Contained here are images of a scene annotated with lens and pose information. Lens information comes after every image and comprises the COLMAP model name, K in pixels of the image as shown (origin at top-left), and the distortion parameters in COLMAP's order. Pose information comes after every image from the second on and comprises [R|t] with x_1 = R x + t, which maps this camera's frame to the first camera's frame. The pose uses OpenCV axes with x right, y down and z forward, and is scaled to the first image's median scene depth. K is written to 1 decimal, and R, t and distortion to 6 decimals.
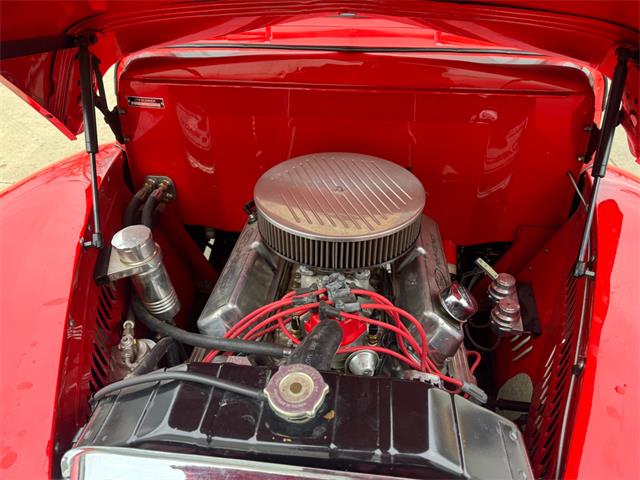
lens RADIAL K [[498.1, 0, 320.0], [0, 498.1, 240.0], [0, 0, 1]] dist [0.013738, 0.003999]
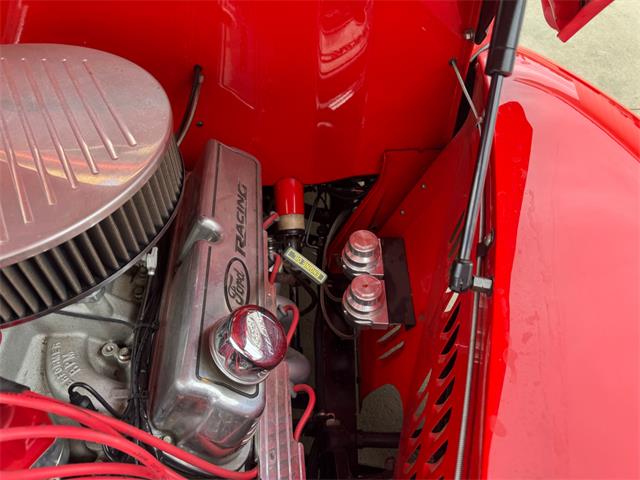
lens RADIAL K [[451.4, 0, 322.8], [0, 451.4, 241.0], [0, 0, 1]] dist [0.027375, -0.033147]
pose [[0.983457, -0.121823, 0.134056, 0.252574], [0.085881, 0.965184, 0.247072, -0.076707], [-0.159488, -0.231472, 0.959679, 0.463776]]
